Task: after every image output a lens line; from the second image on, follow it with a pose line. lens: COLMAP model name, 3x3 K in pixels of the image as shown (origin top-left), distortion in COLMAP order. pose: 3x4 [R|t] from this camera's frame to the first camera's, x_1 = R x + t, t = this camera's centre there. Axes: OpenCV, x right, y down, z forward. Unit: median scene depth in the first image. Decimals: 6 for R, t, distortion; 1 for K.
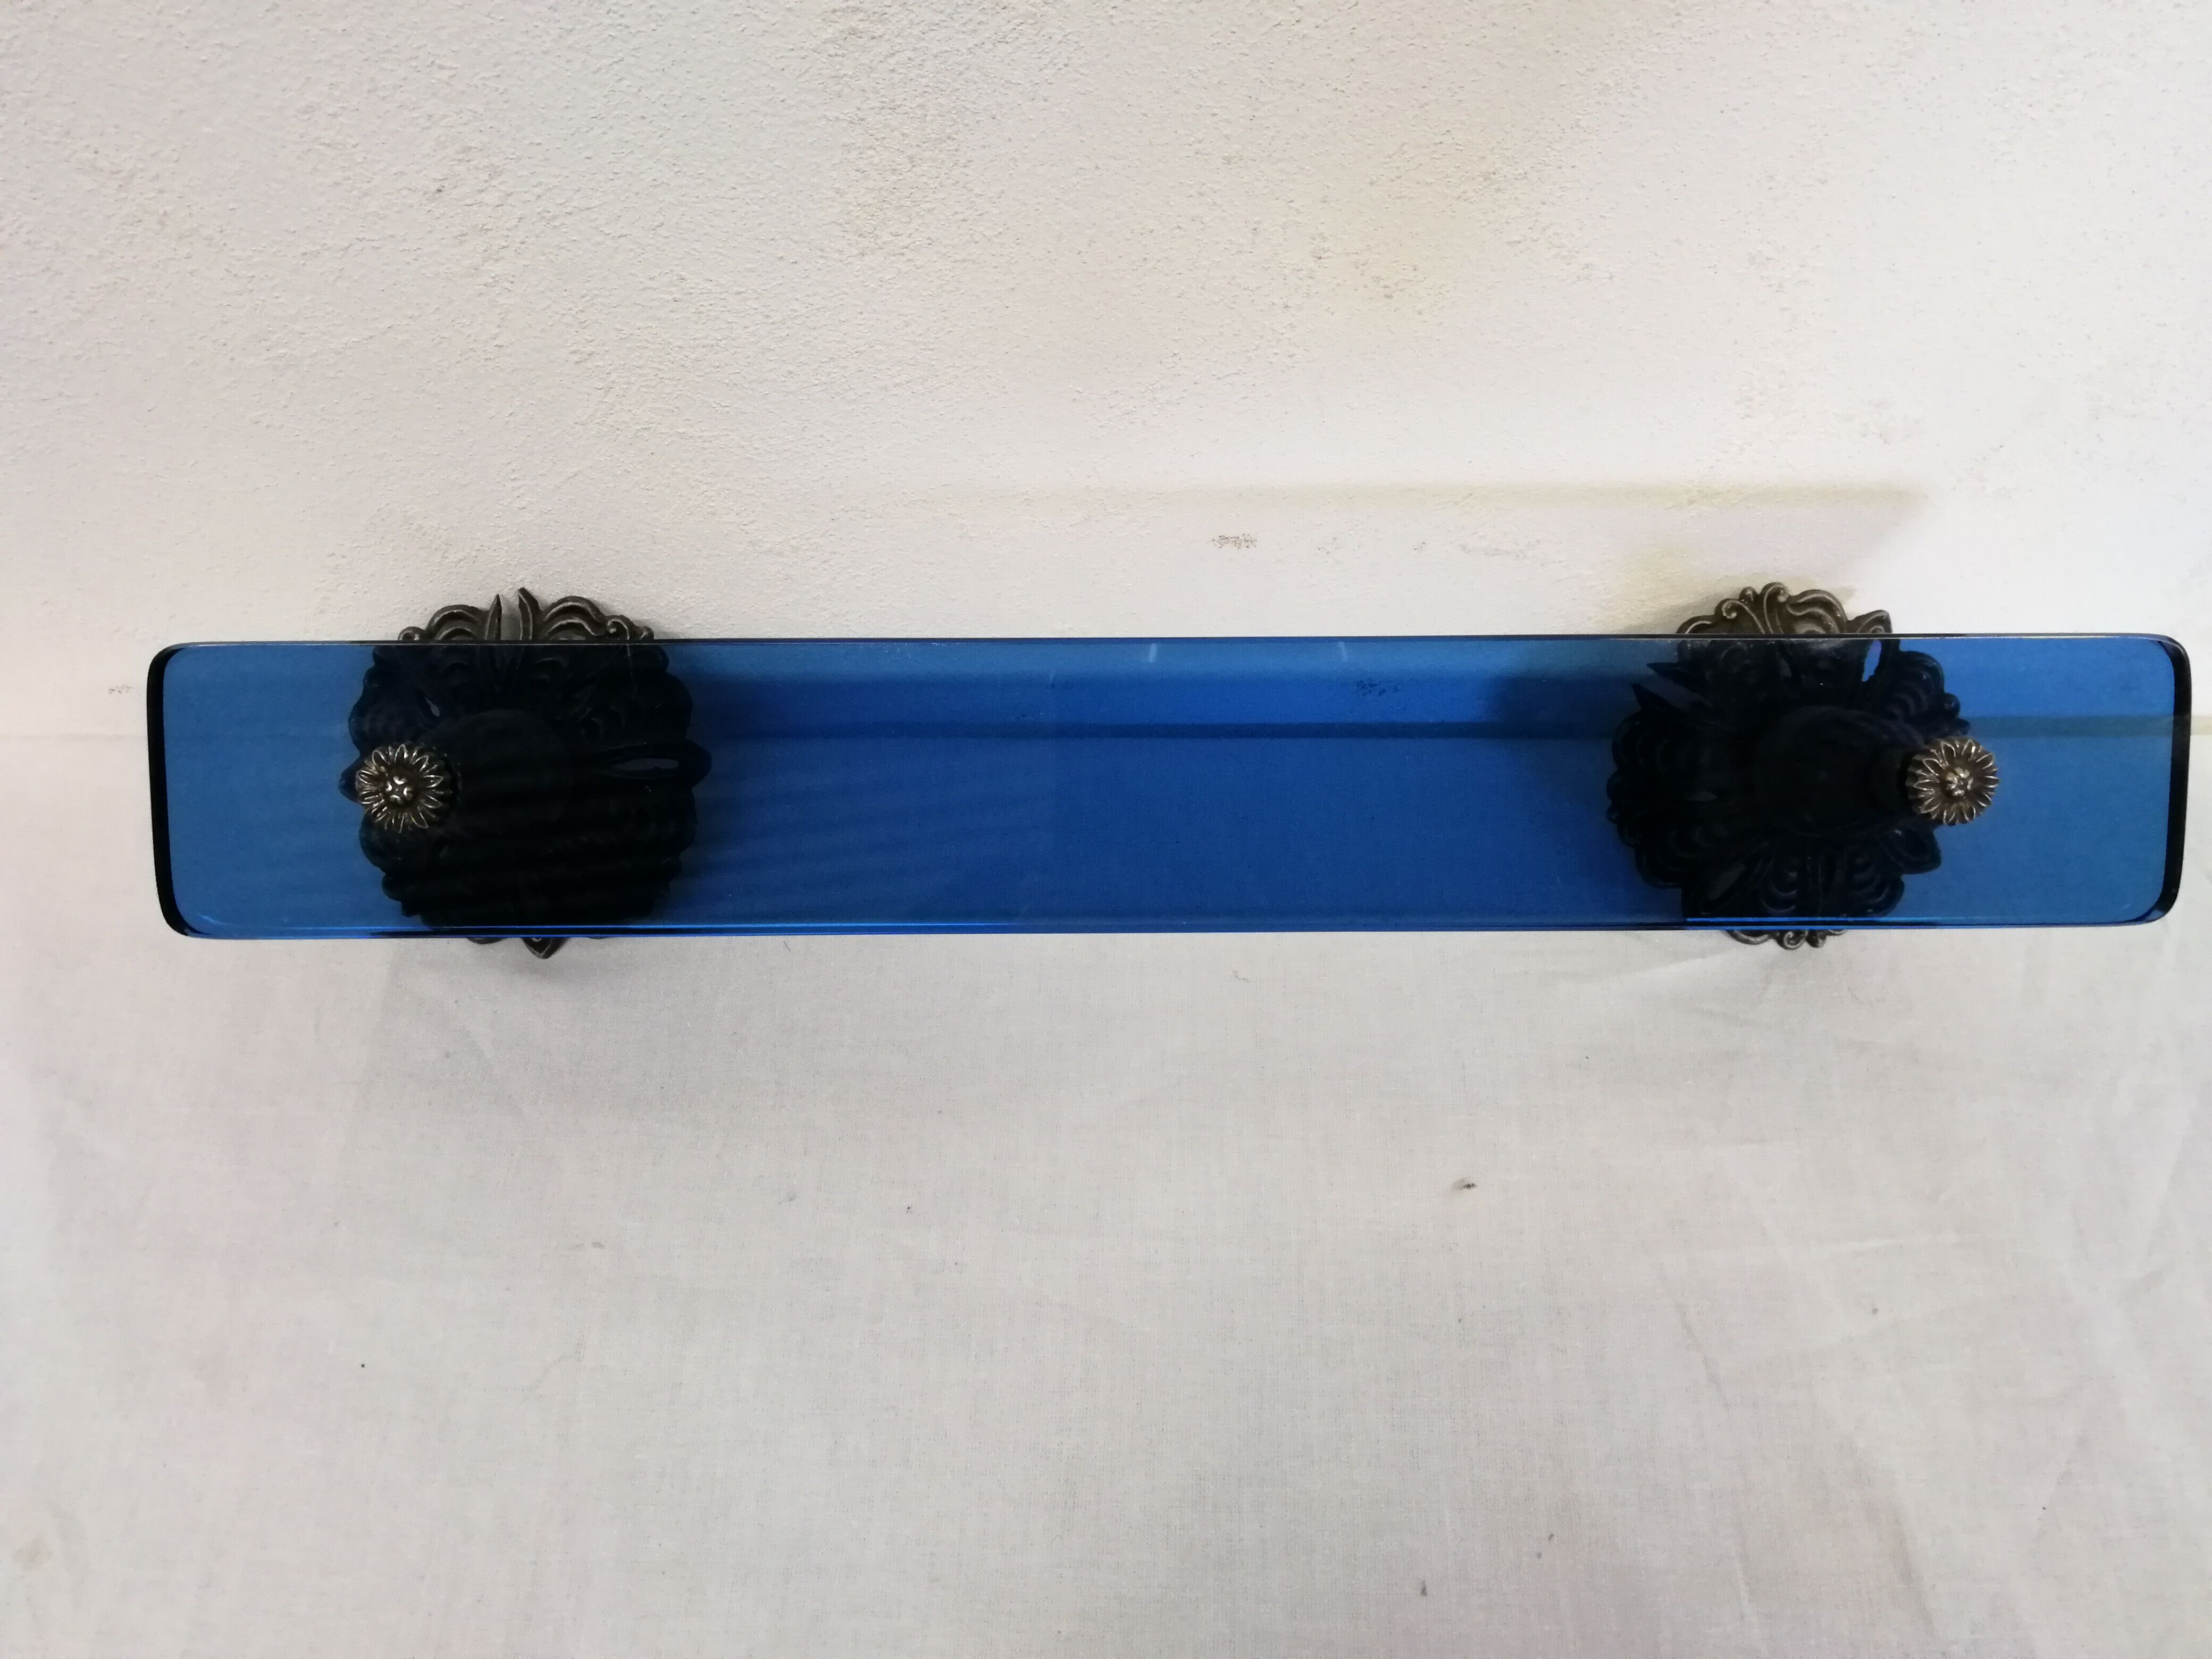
lens RADIAL K [[1574.7, 0, 1106.9], [0, 1574.7, 827.4], [0, 0, 1]] dist [-0.011575, 0.010704]
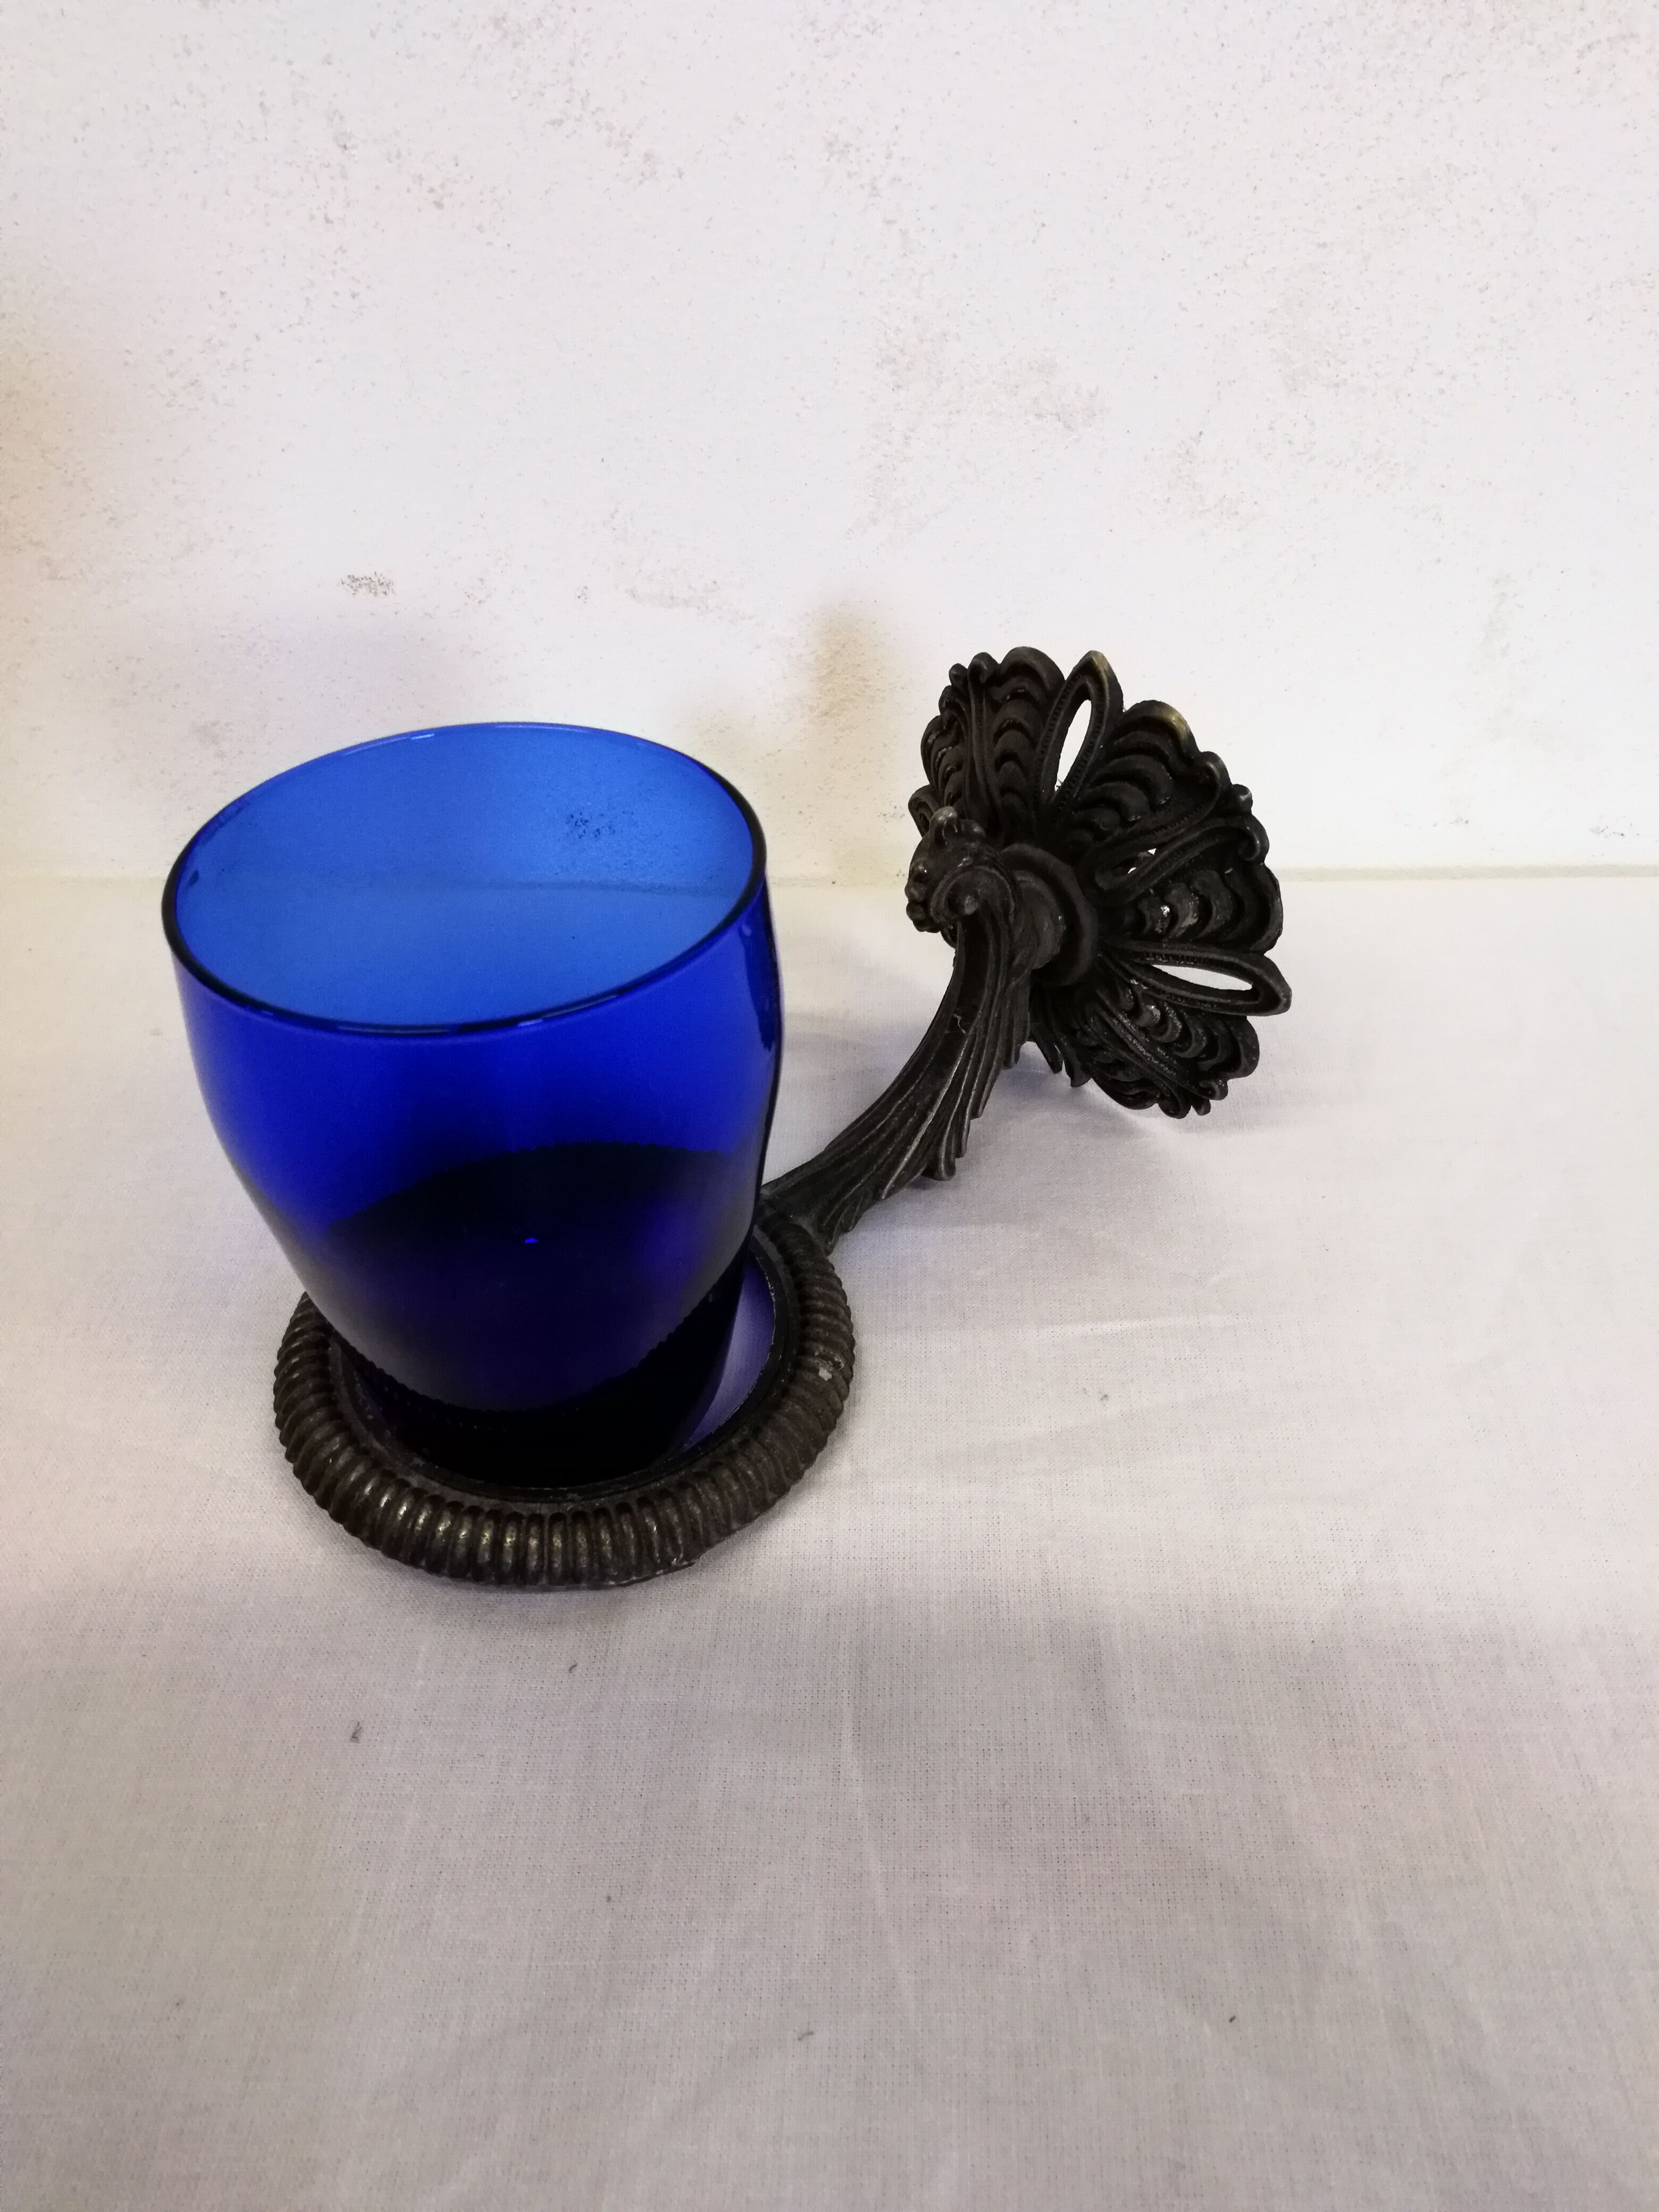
lens RADIAL K [[1574.7, 0, 813.2], [0, 1574.7, 1098.9], [0, 0, 1]] dist [-0.011575, 0.010704]
pose [[0.999902, -0.013551, -0.003480, 0.397448], [0.011963, 0.957097, -0.289522, 0.423089], [0.007254, 0.289452, 0.957165, 0.295210]]
